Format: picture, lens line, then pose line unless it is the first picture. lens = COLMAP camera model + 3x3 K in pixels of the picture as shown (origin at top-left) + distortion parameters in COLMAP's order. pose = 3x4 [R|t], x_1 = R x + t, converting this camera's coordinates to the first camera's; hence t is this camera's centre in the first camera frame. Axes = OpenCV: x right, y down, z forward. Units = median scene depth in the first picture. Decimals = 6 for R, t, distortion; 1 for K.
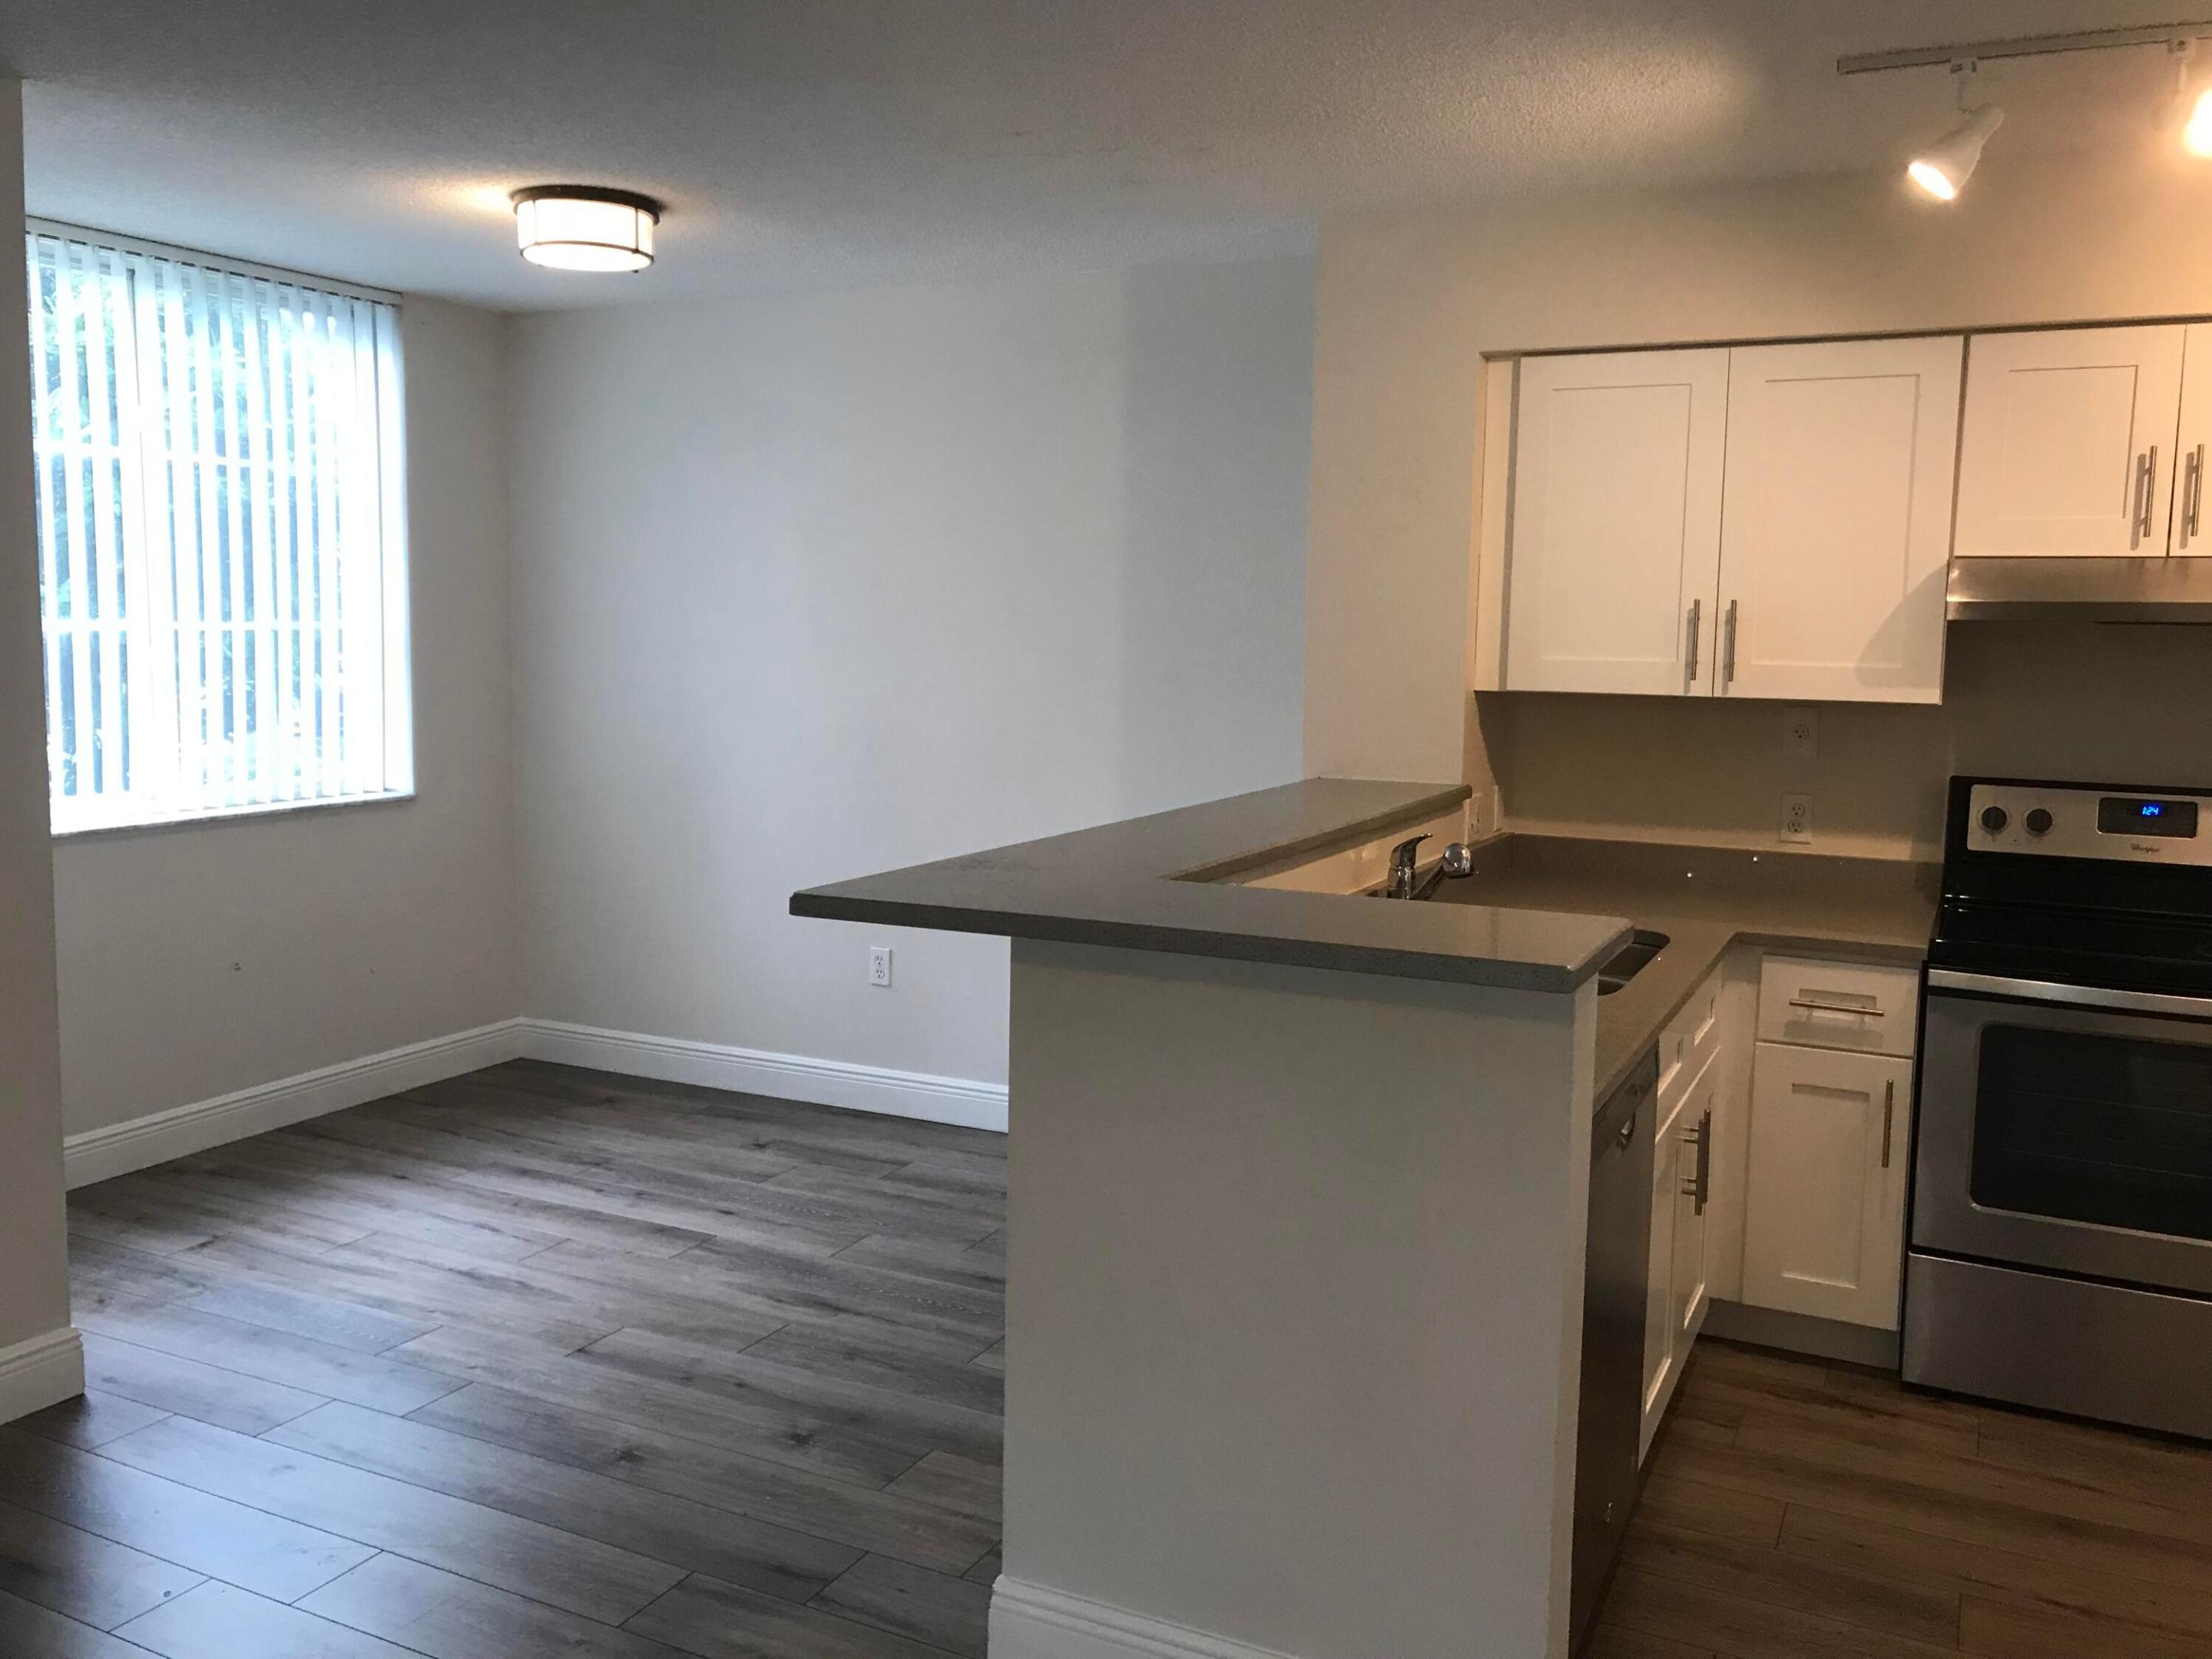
lens RADIAL K [[1824.1, 0, 1105.1], [0, 1824.1, 806.0], [0, 0, 1]] dist [0.068106, -0.074343]
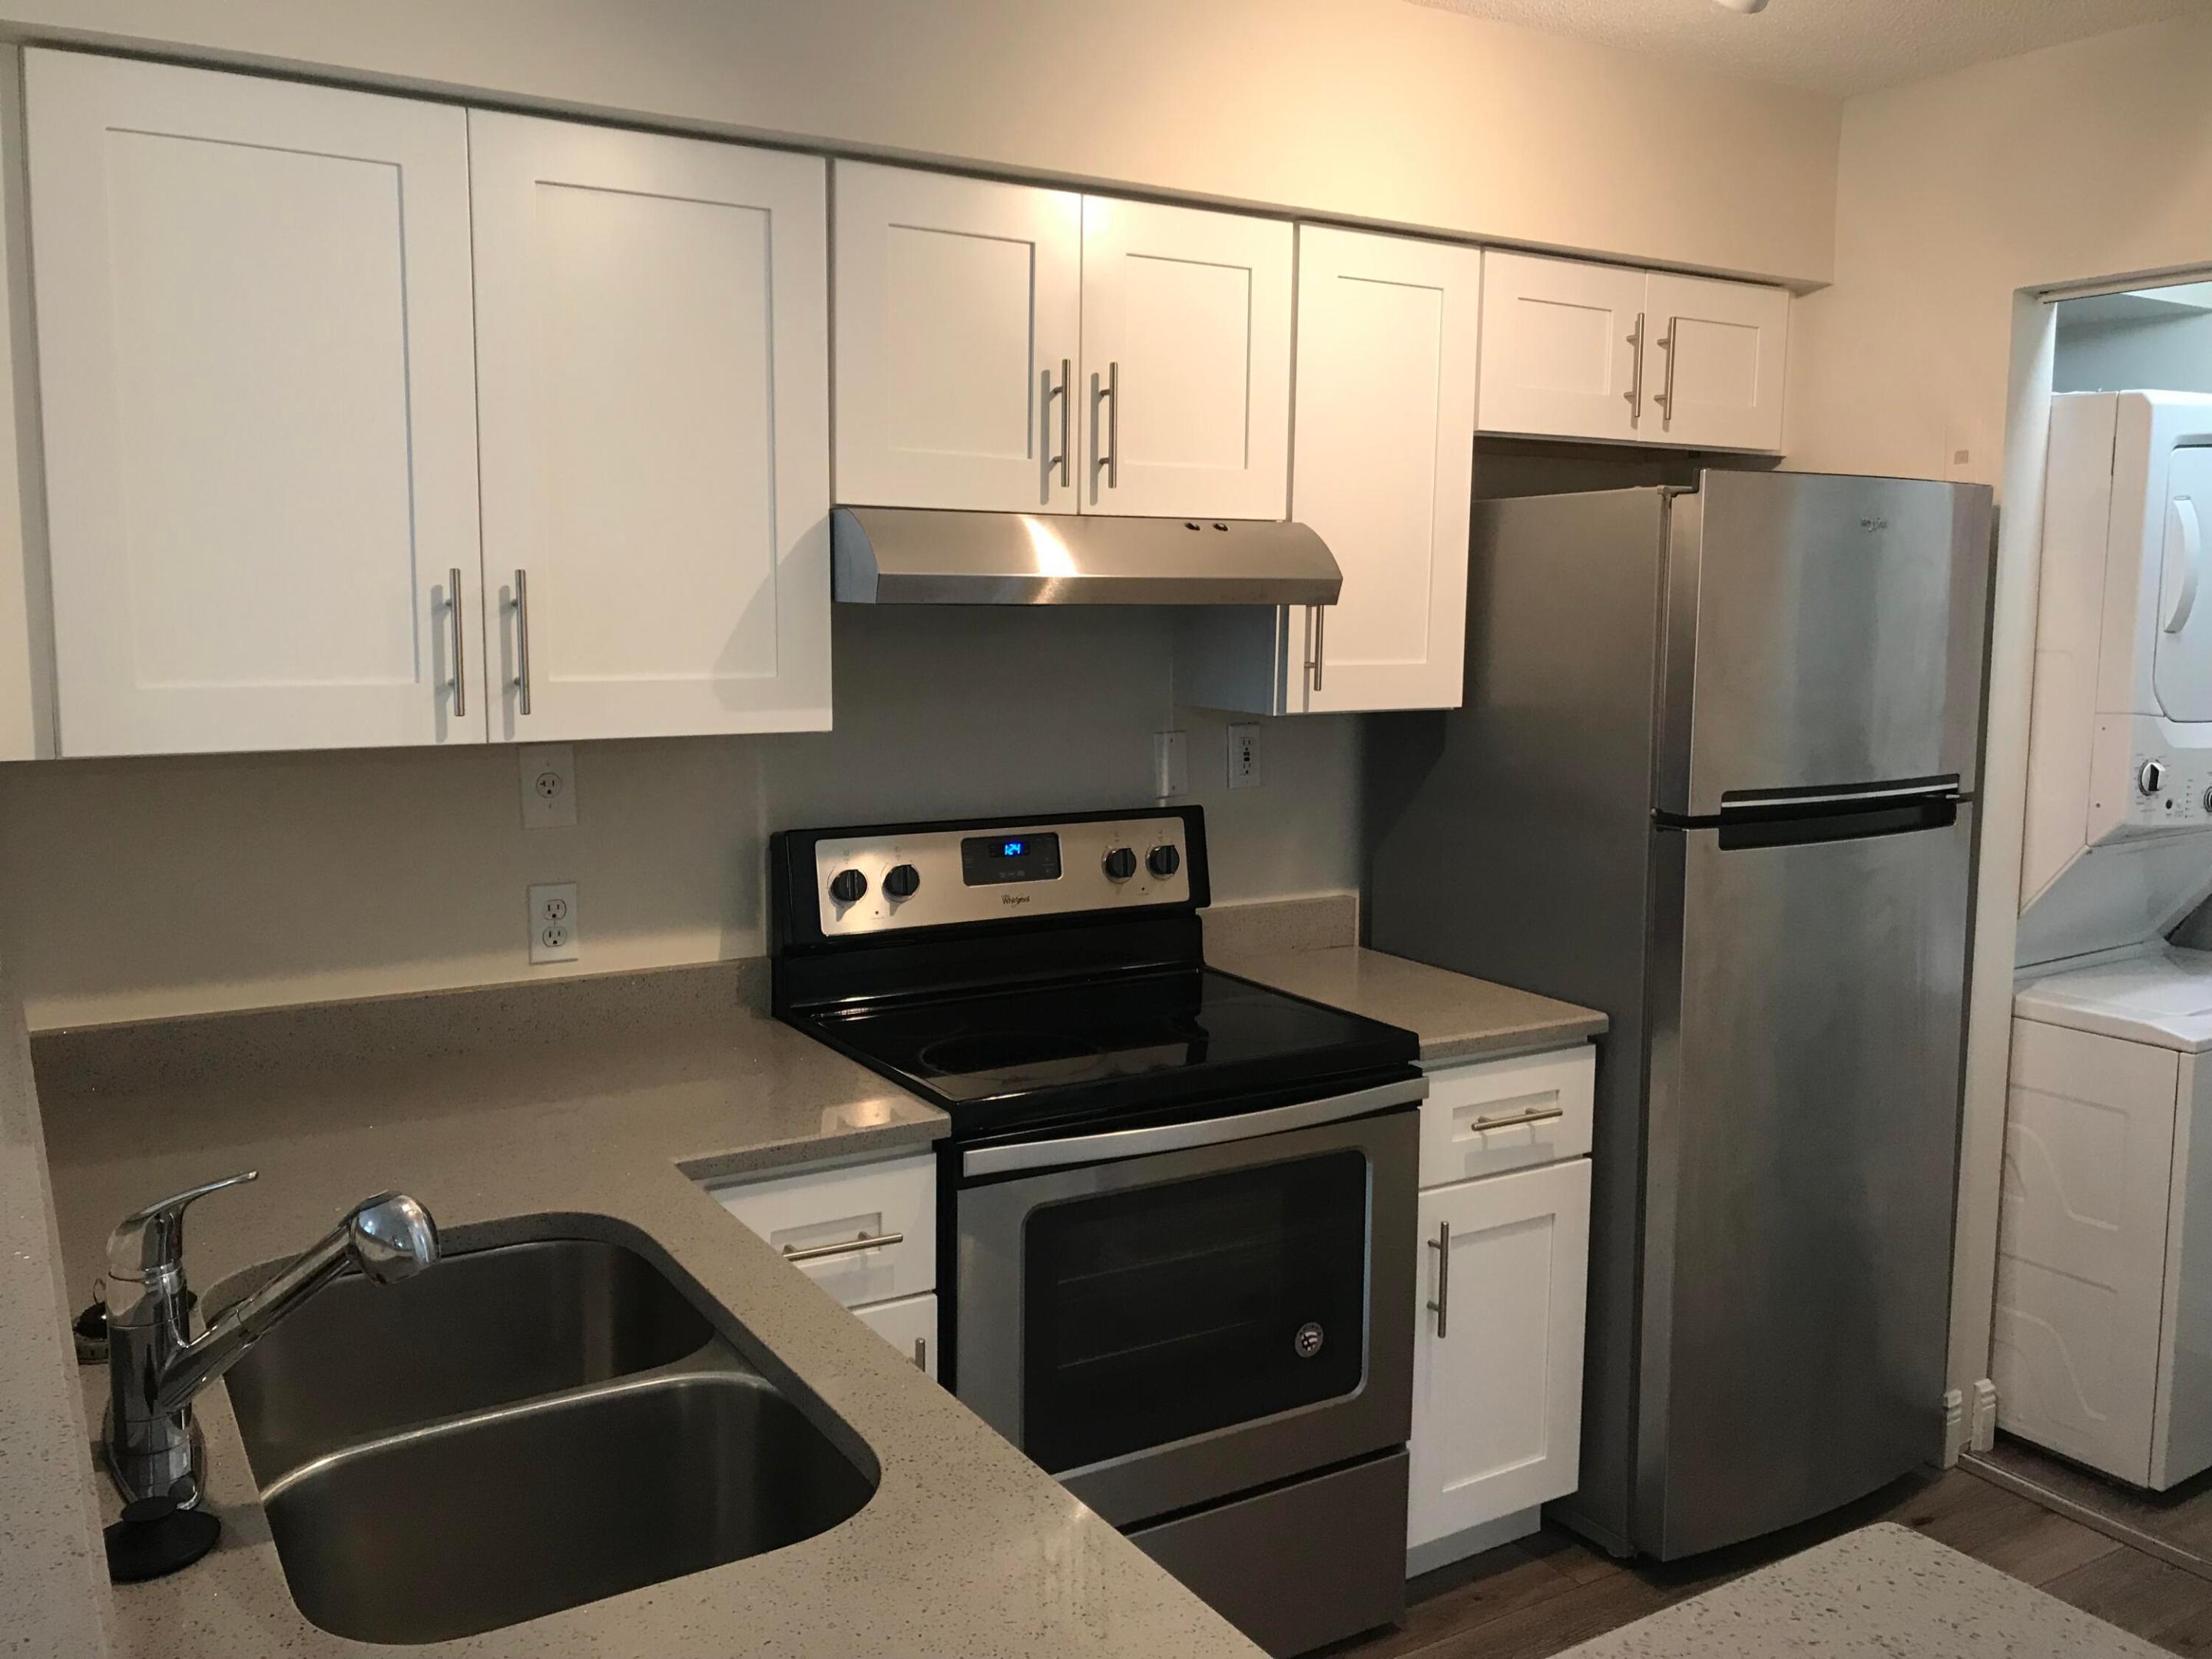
lens RADIAL K [[1824.1, 0, 1098.1], [0, 1824.1, 801.9], [0, 0, 1]] dist [0.068106, -0.074343]
pose [[0.535962, -0.109099, 0.837163, -0.042244], [0.092918, 0.993214, 0.069949, -0.066816], [-0.839113, 0.040297, 0.542462, 0.570739]]
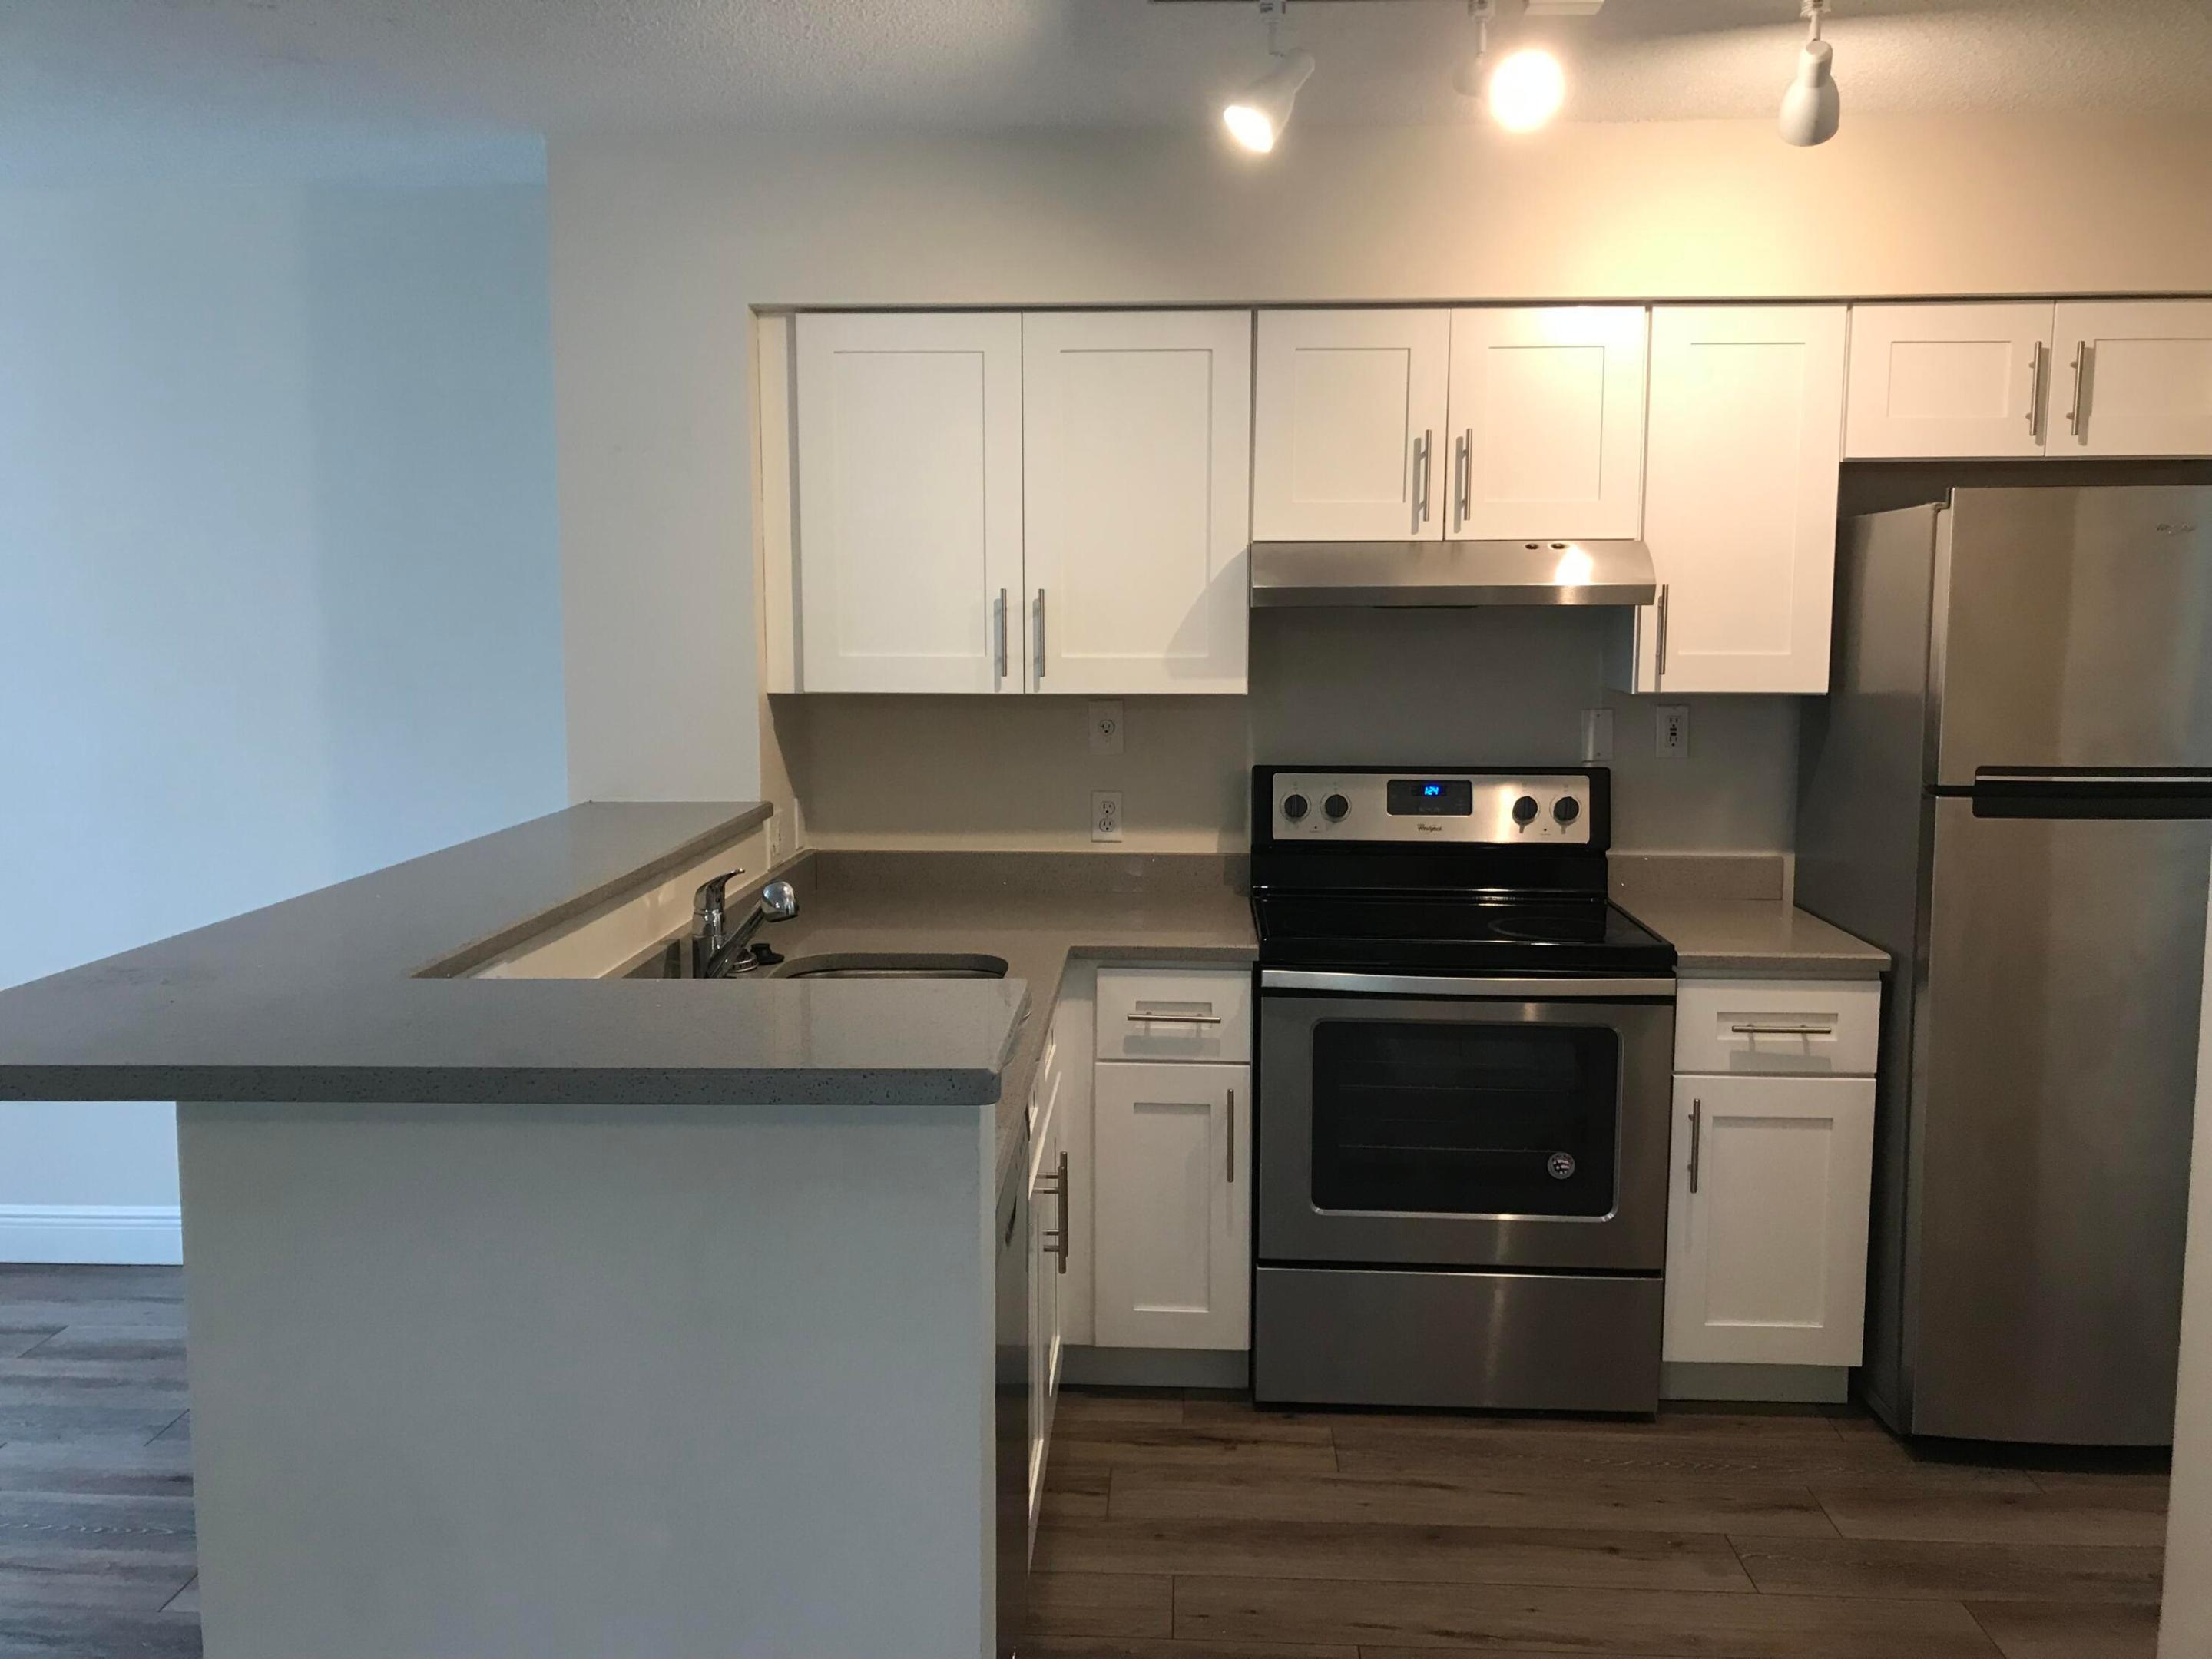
lens RADIAL K [[1824.1, 0, 1091.8], [0, 1824.1, 799.4], [0, 0, 1]] dist [0.068106, -0.074343]
pose [[0.918482, -0.058268, 0.391145, -0.001155], [0.057741, 0.998245, 0.013121, -0.016820], [-0.391224, 0.010534, 0.920235, 0.148005]]
